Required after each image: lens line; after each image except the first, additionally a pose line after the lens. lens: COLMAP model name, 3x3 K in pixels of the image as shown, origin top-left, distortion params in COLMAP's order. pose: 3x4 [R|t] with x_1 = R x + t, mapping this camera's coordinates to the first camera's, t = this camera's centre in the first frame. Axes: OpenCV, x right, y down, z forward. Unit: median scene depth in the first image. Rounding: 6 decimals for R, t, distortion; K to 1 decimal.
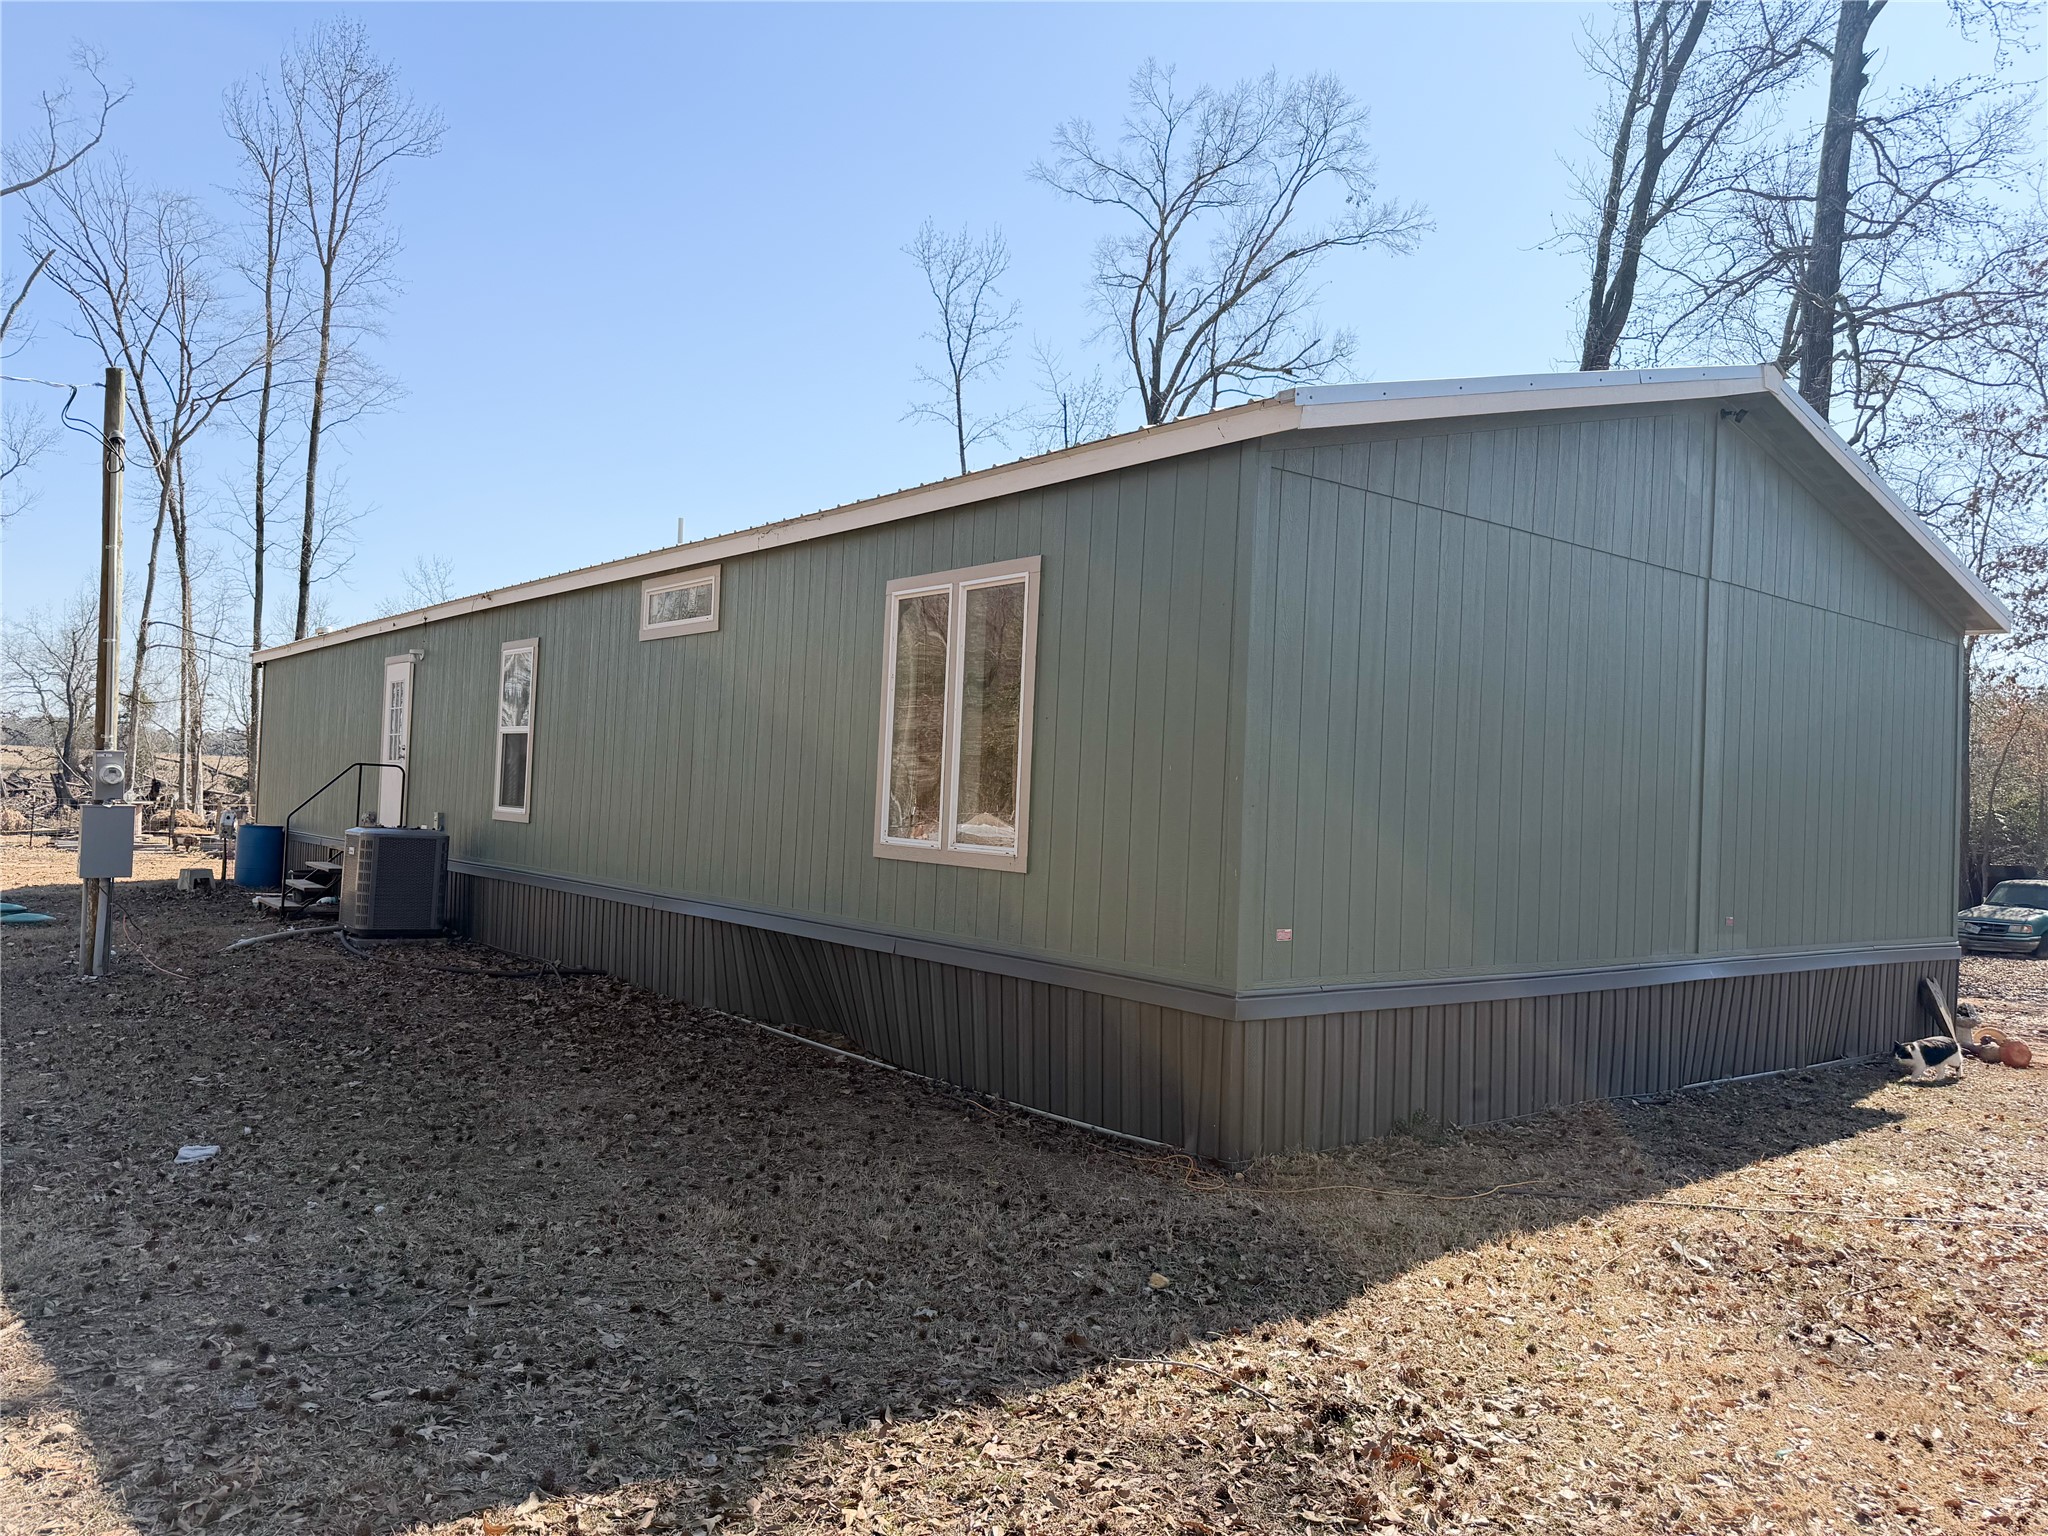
lens RADIAL K [[1444.1, 0, 1024.2], [0, 1444.1, 786.1], [0, 0, 1]] dist [0.035743, -0.006087]
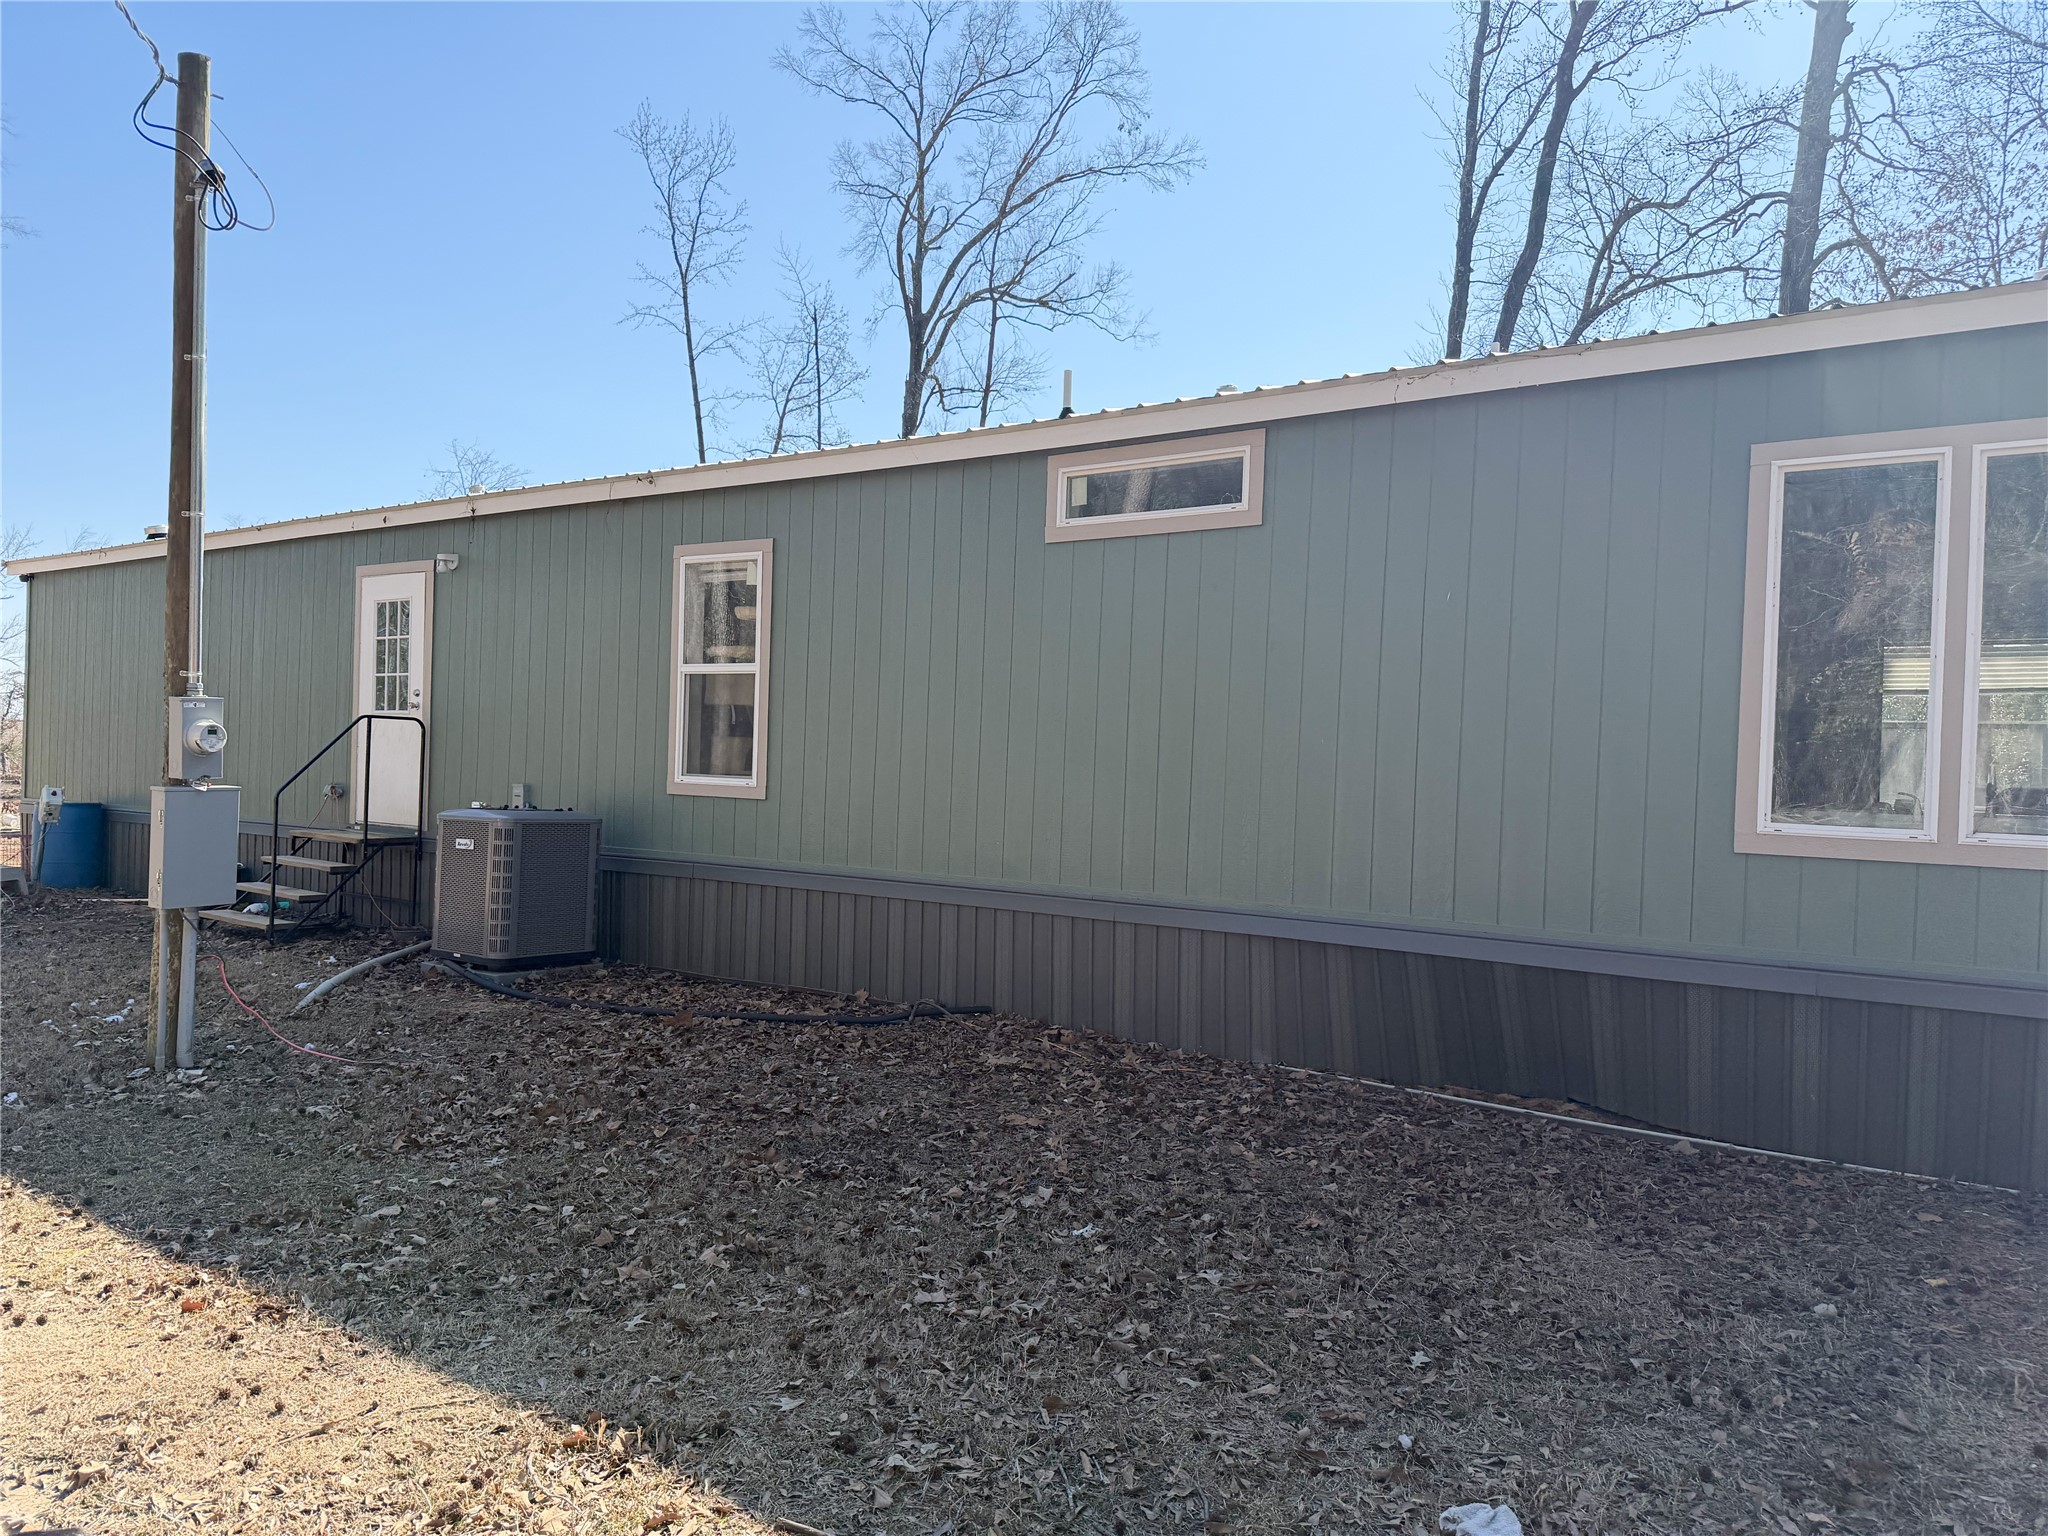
lens RADIAL K [[1444.1, 0, 1025.1], [0, 1444.1, 752.2], [0, 0, 1]] dist [0.035743, -0.006087]
pose [[0.959849, -0.014010, 0.280168, -0.112683], [0.009573, 0.999806, 0.017201, -0.002180], [-0.280355, -0.013829, 0.959797, 0.076993]]
